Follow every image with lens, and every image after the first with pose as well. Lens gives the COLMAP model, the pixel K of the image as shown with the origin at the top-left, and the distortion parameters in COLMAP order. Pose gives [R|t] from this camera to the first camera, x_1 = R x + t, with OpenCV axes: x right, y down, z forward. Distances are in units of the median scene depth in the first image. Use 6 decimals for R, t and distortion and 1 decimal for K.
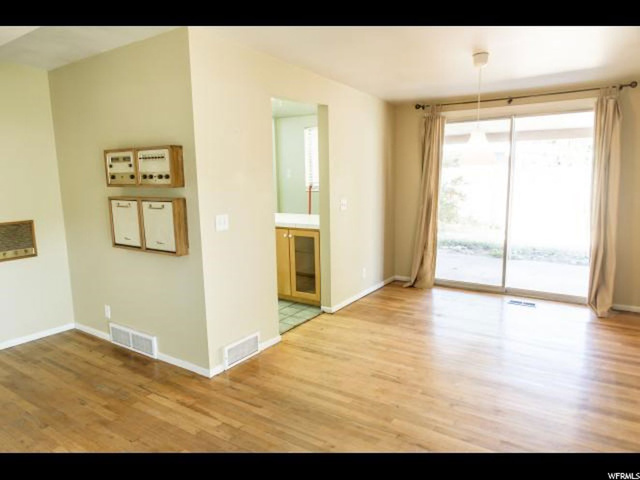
lens RADIAL K [[438.8, 0, 320.0], [0, 438.8, 240.0], [0, 0, 1]] dist [-0.007185, -0.004685]
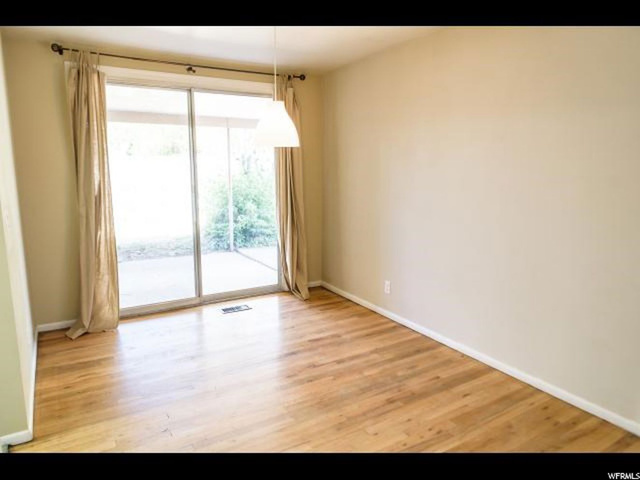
lens RADIAL K [[438.8, 0, 320.0], [0, 438.8, 240.0], [0, 0, 1]] dist [-0.007185, -0.004685]
pose [[0.406963, -0.144359, 0.901965, -0.228641], [0.122728, 0.987121, 0.102614, -0.057727], [-0.905162, 0.068936, 0.419439, 0.443588]]
